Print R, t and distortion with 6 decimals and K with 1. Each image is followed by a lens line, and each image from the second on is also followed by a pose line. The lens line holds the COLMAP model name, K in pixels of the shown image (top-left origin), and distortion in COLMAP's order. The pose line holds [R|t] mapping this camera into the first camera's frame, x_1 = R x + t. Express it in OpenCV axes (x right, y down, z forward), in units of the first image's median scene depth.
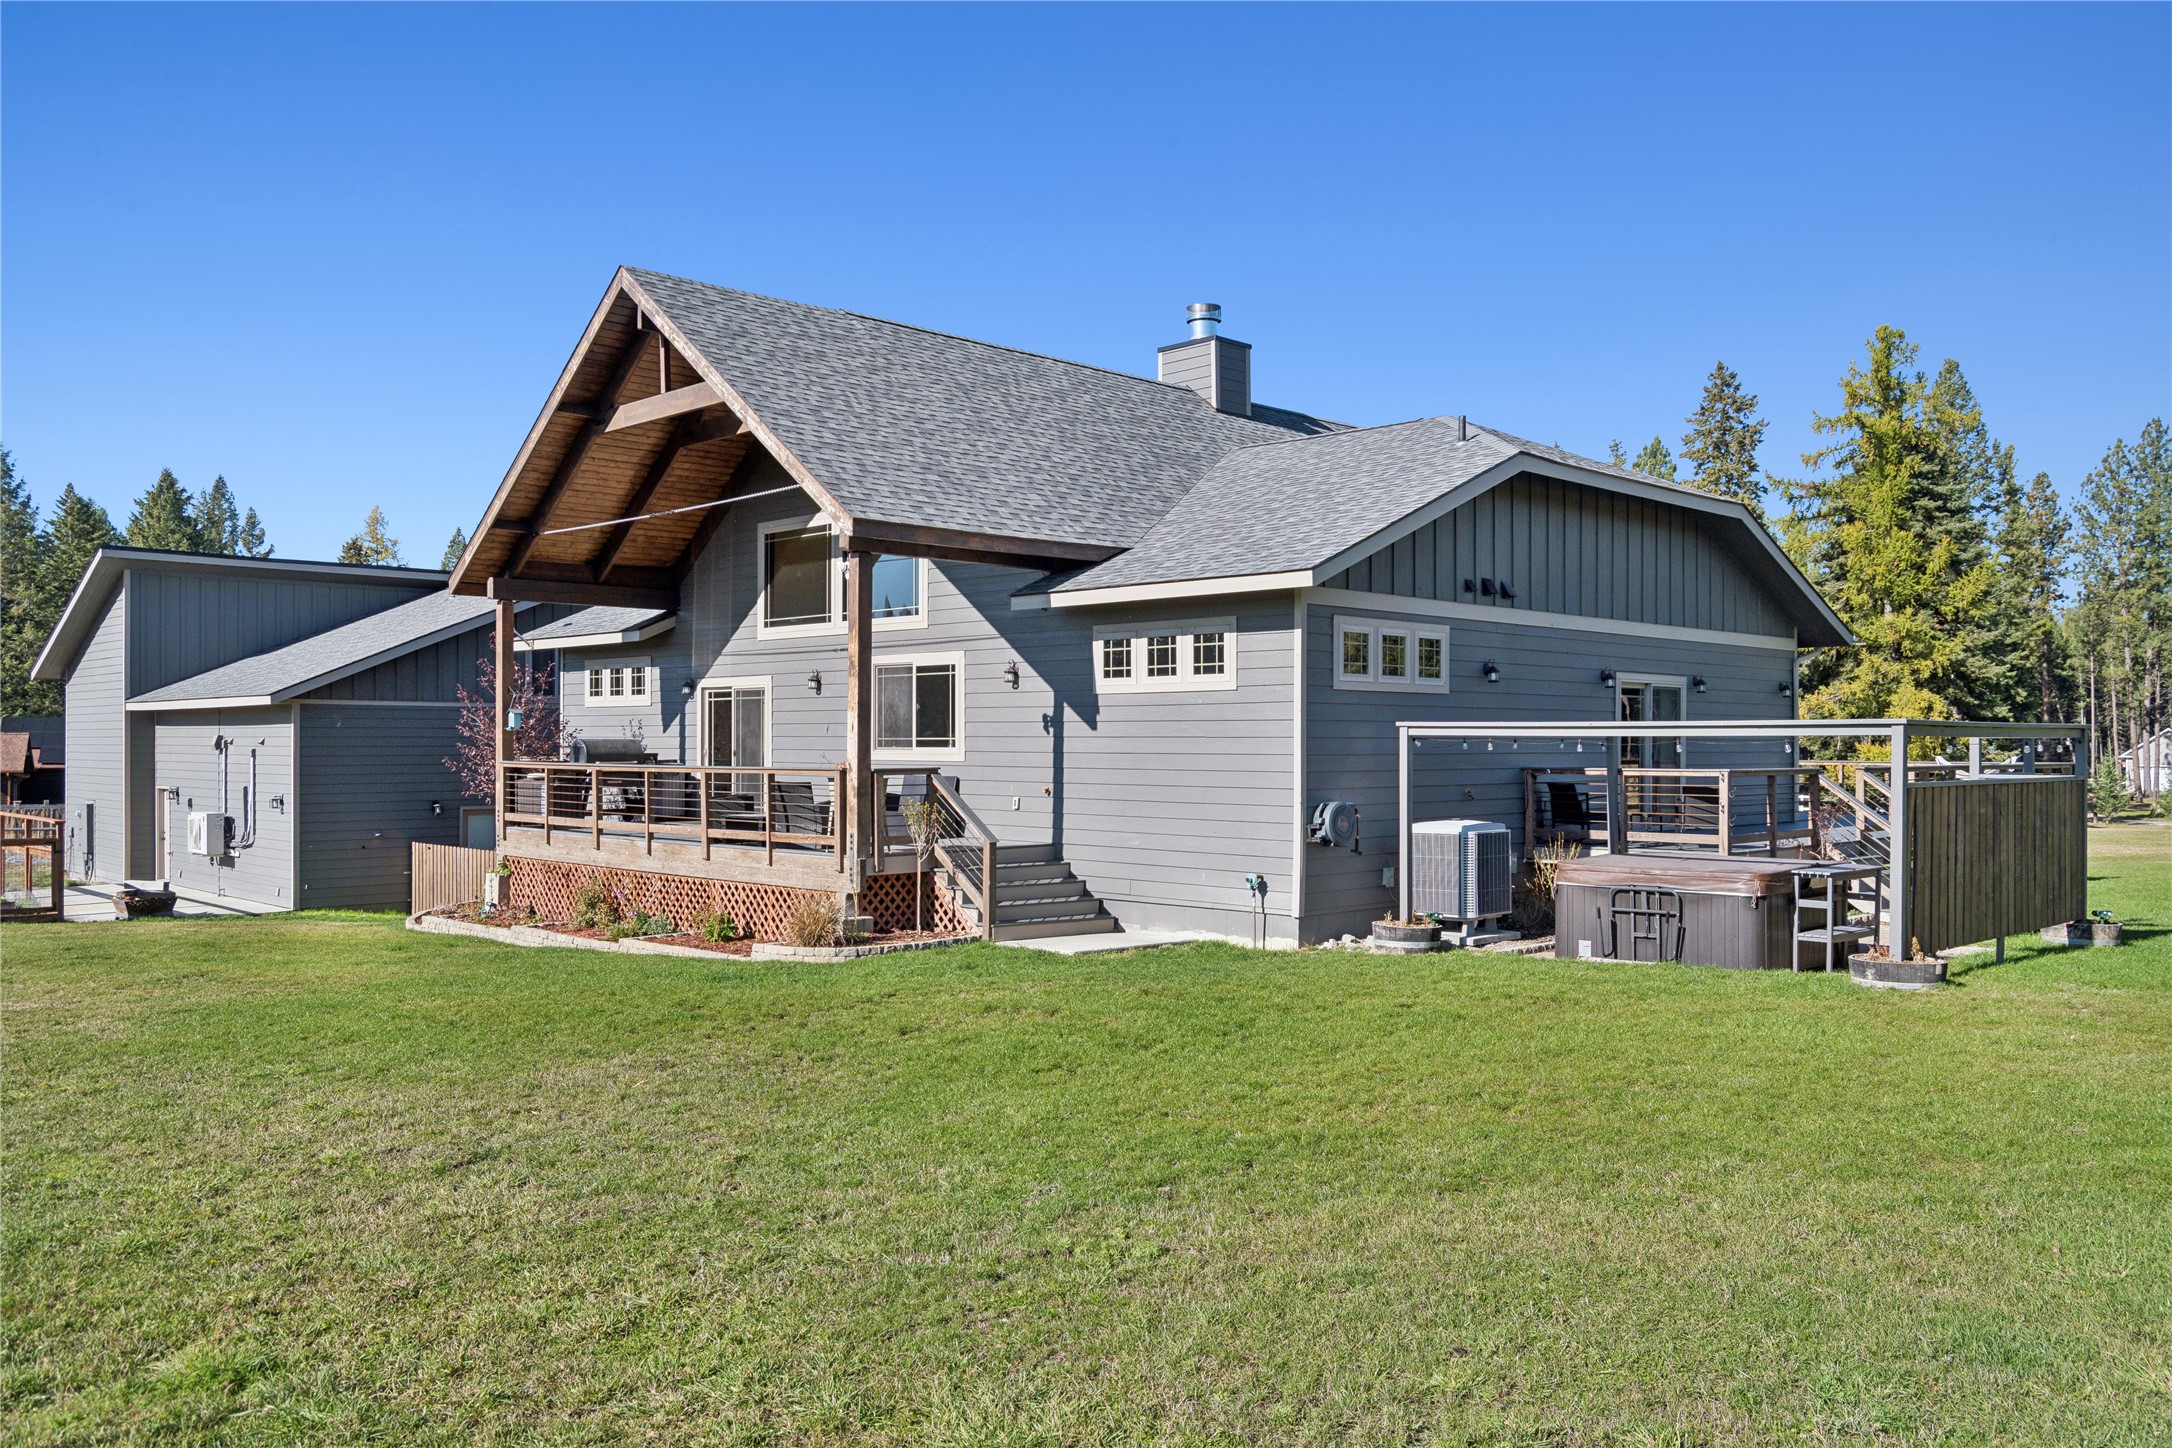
lens RADIAL K [[1682.3, 0, 1094.3], [0, 1682.3, 735.8], [0, 0, 1]] dist [-0.004998, 0.013032]
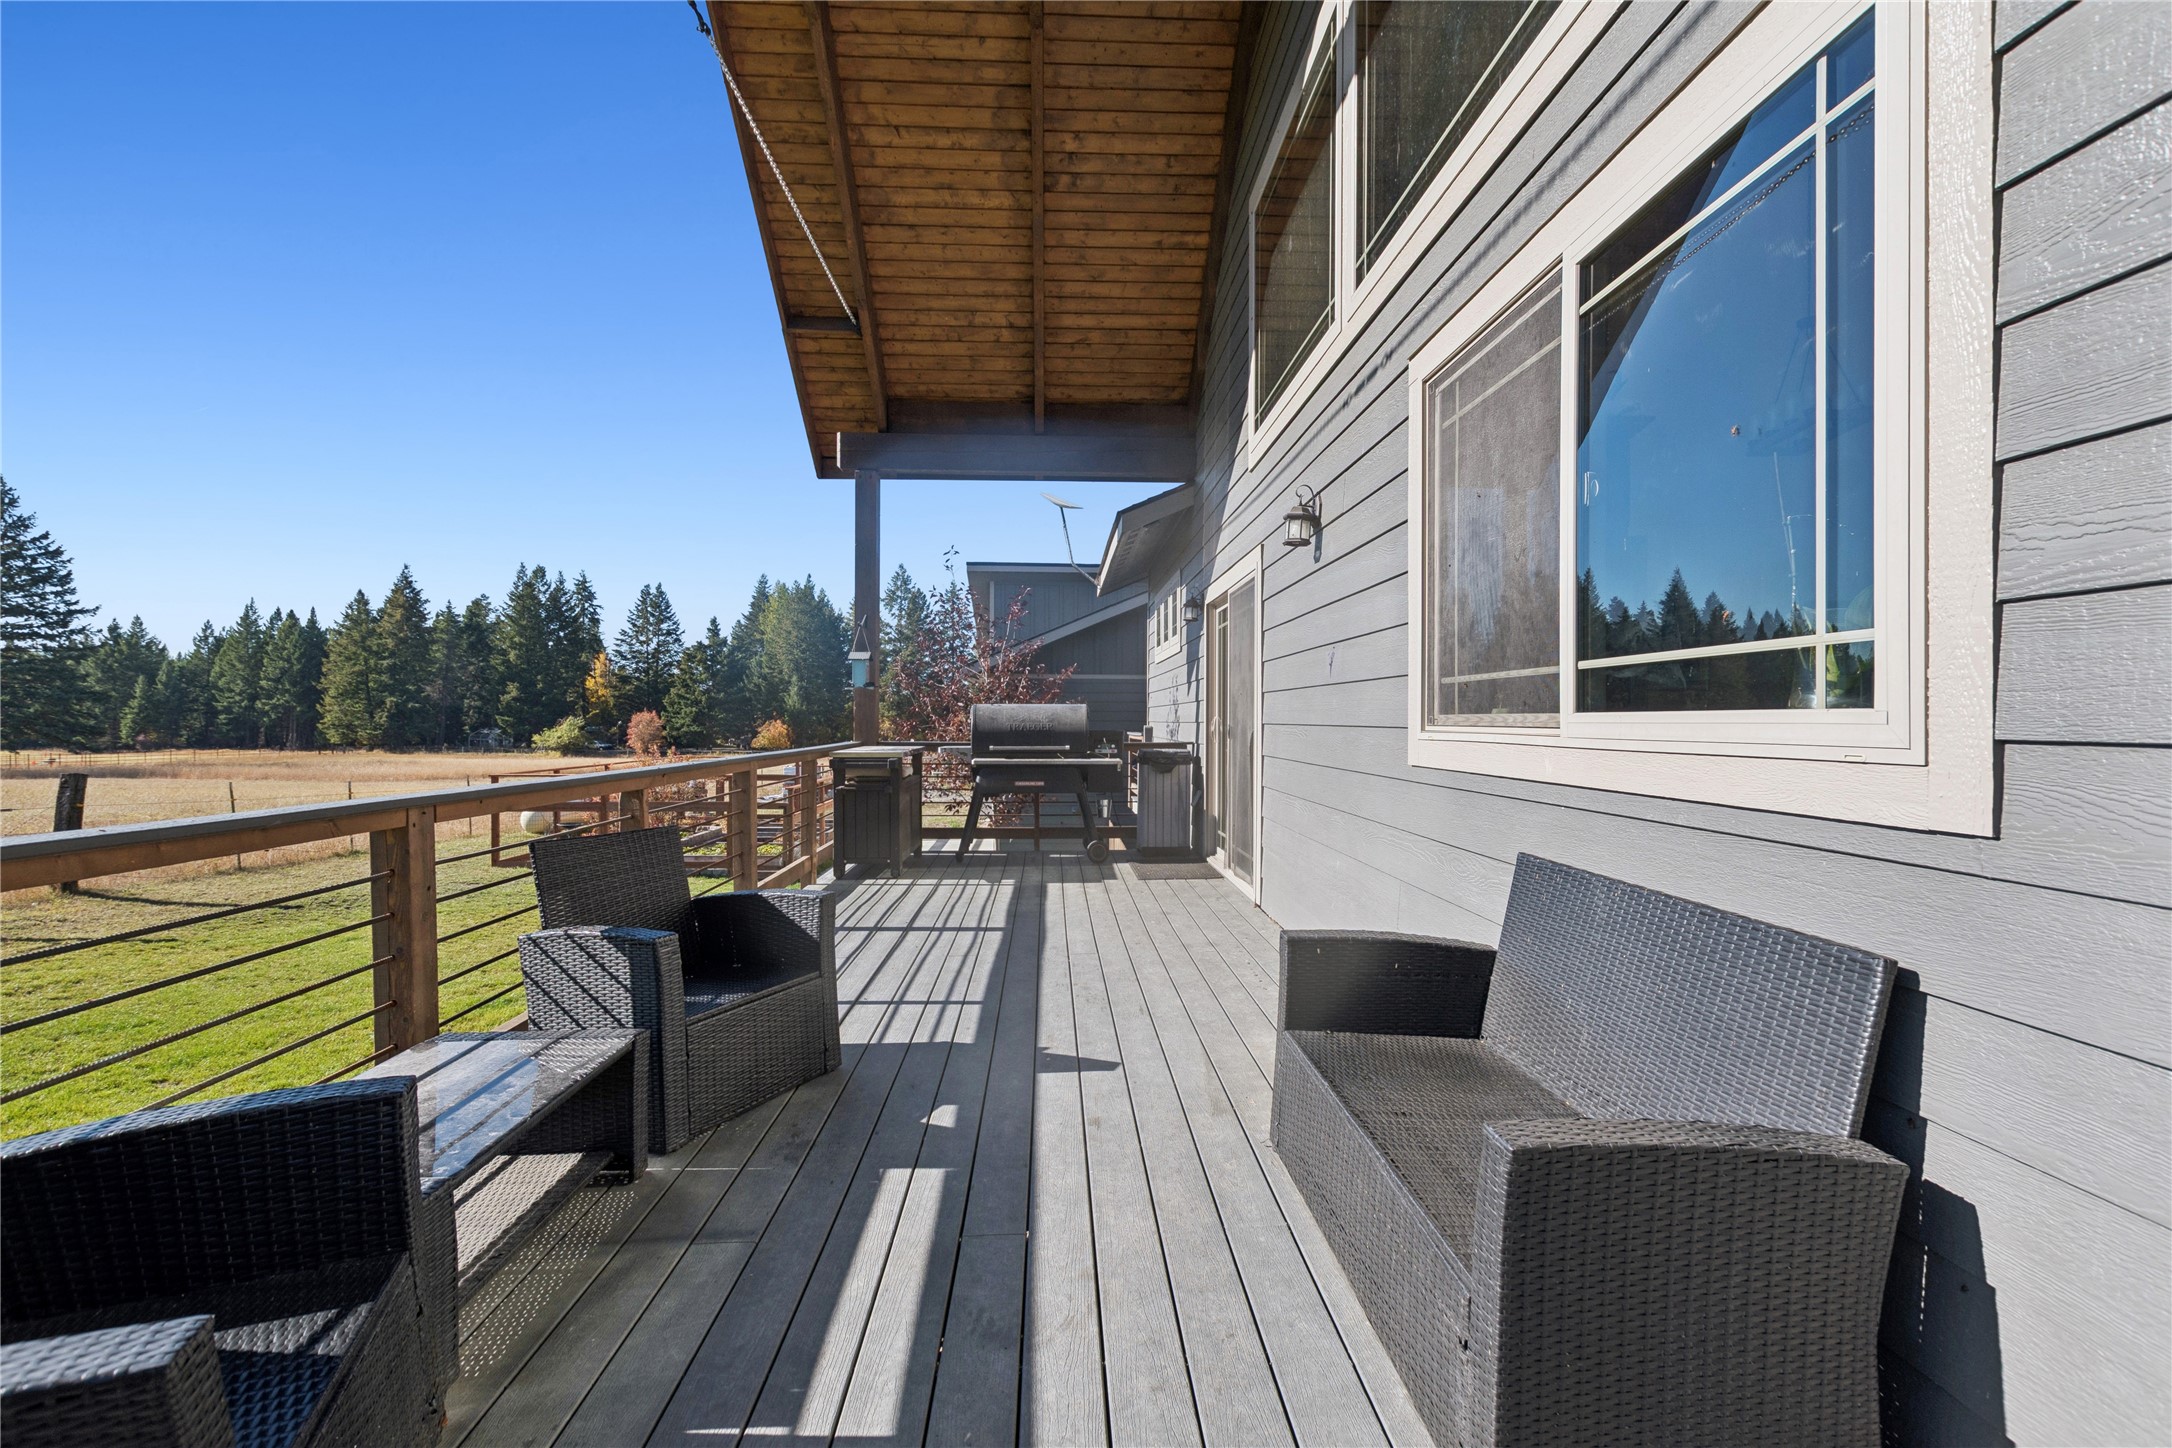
lens RADIAL K [[941.0, 0, 1083.6], [0, 941.0, 725.4], [0, 0, 1]] dist [0.003266, -0.000708]
pose [[0.736677, 0.004590, -0.676229, -0.086296], [0.000072, 0.999976, 0.006865, 0.008219], [0.676245, -0.005106, 0.736659, 0.999255]]
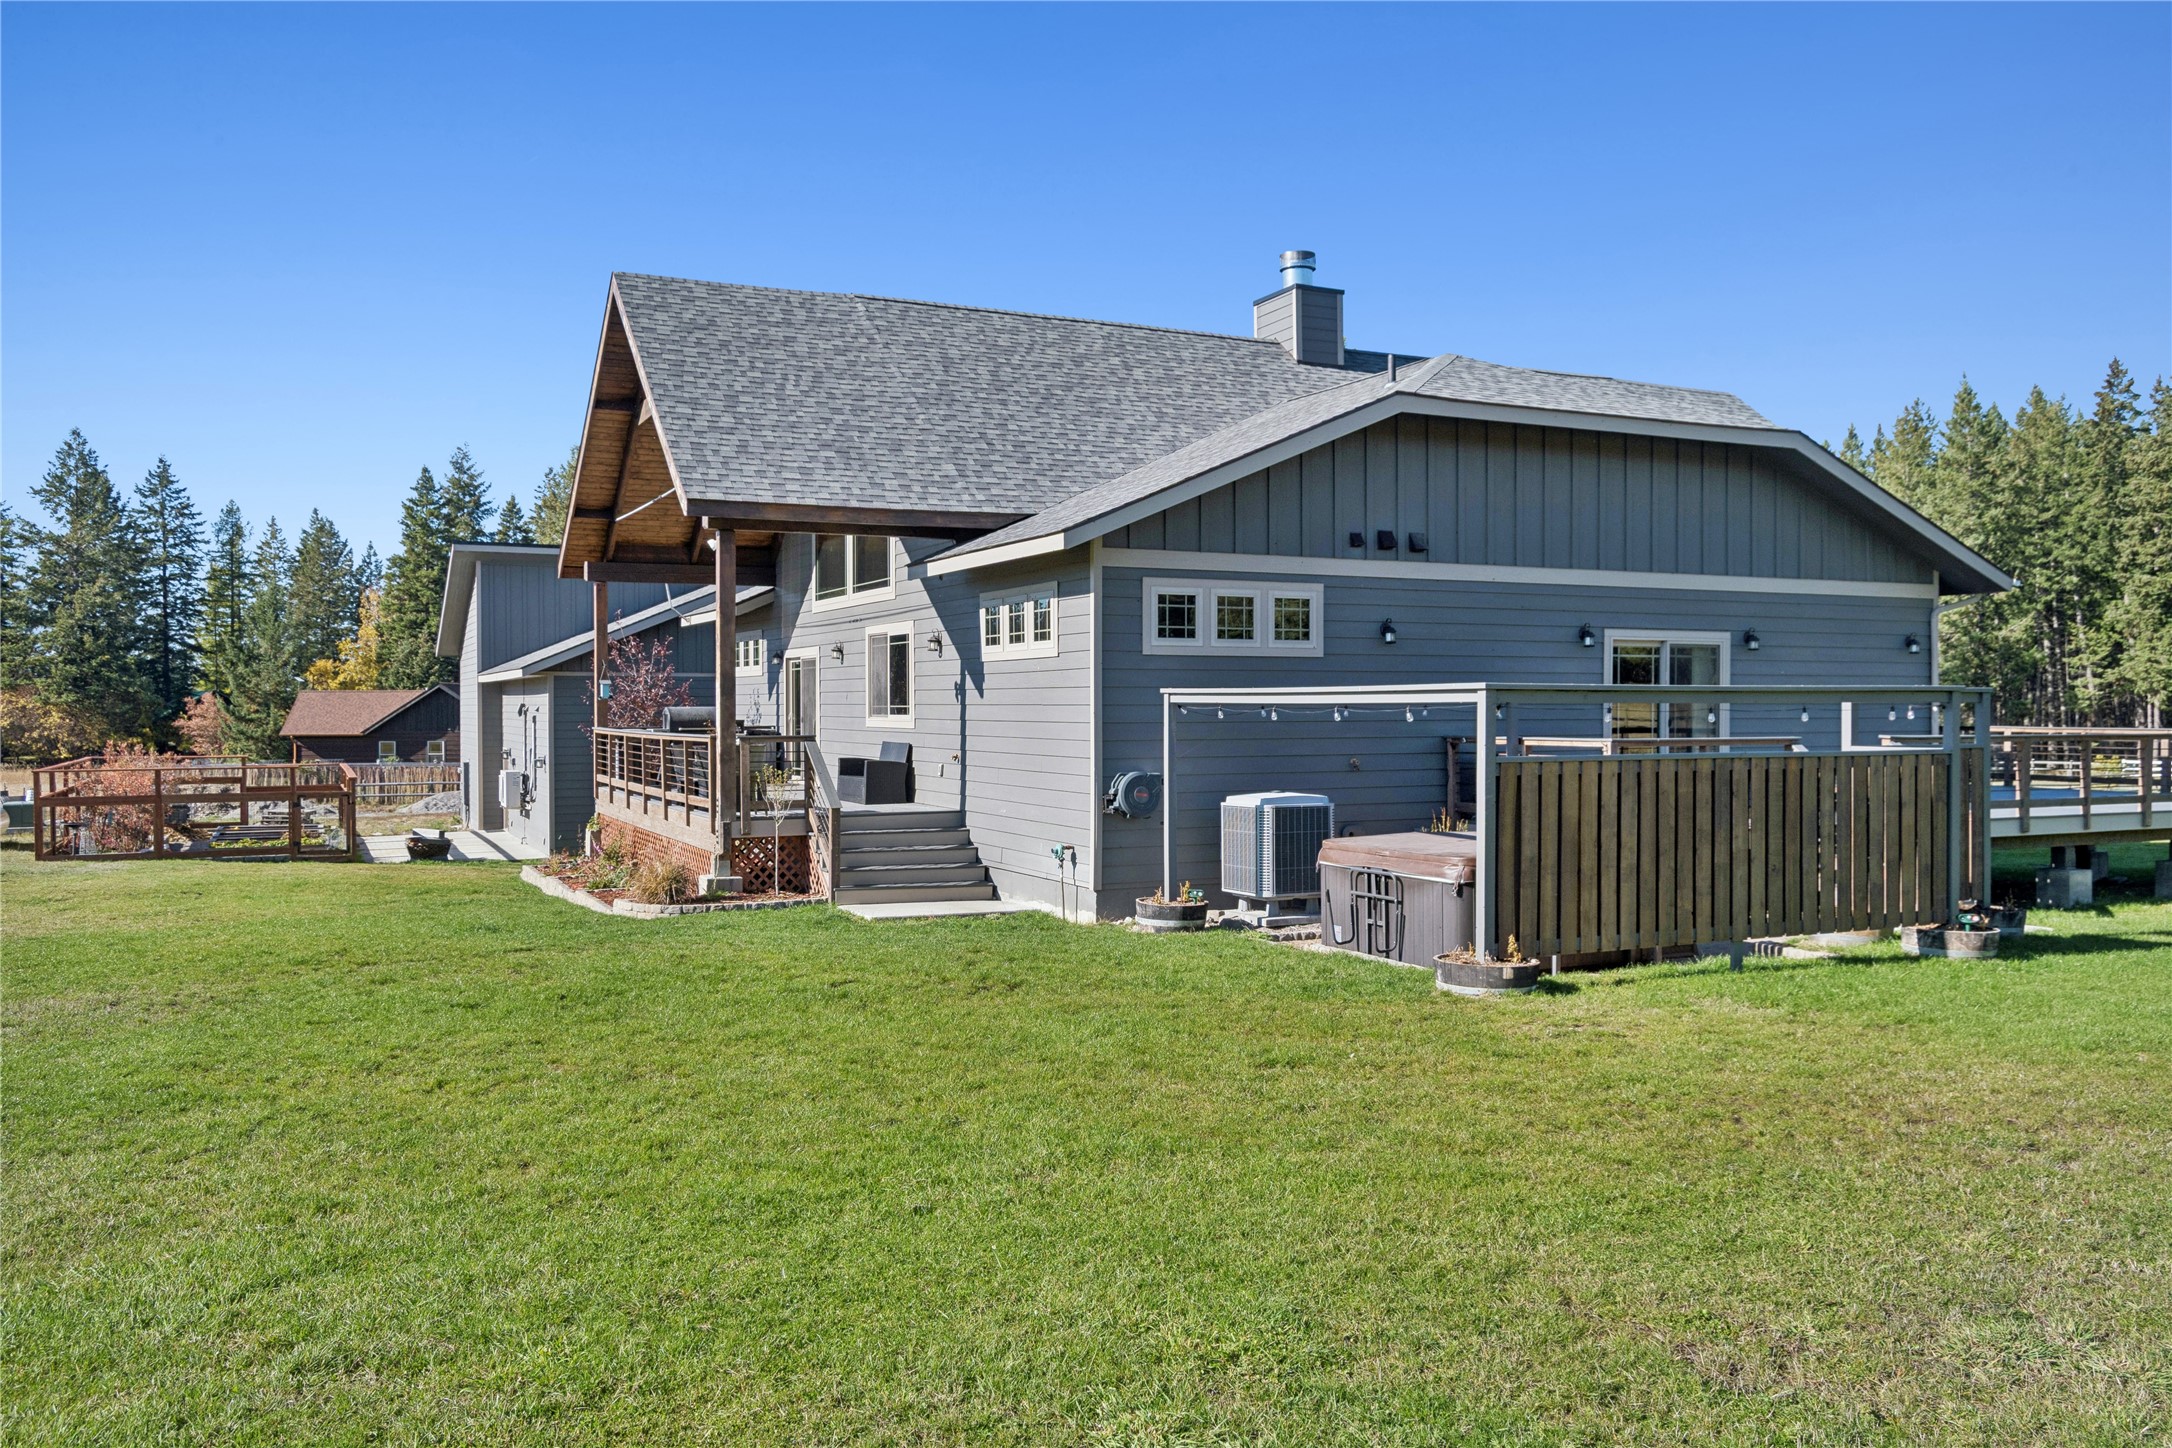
lens RADIAL K [[1682.3, 0, 1090.8], [0, 1682.3, 713.6], [0, 0, 1]] dist [-0.004998, 0.013032]
pose [[0.944729, -0.002067, -0.327845, 0.390850], [0.005043, 0.999953, 0.008229, -0.001870], [0.327813, -0.009428, 0.944696, 0.075128]]
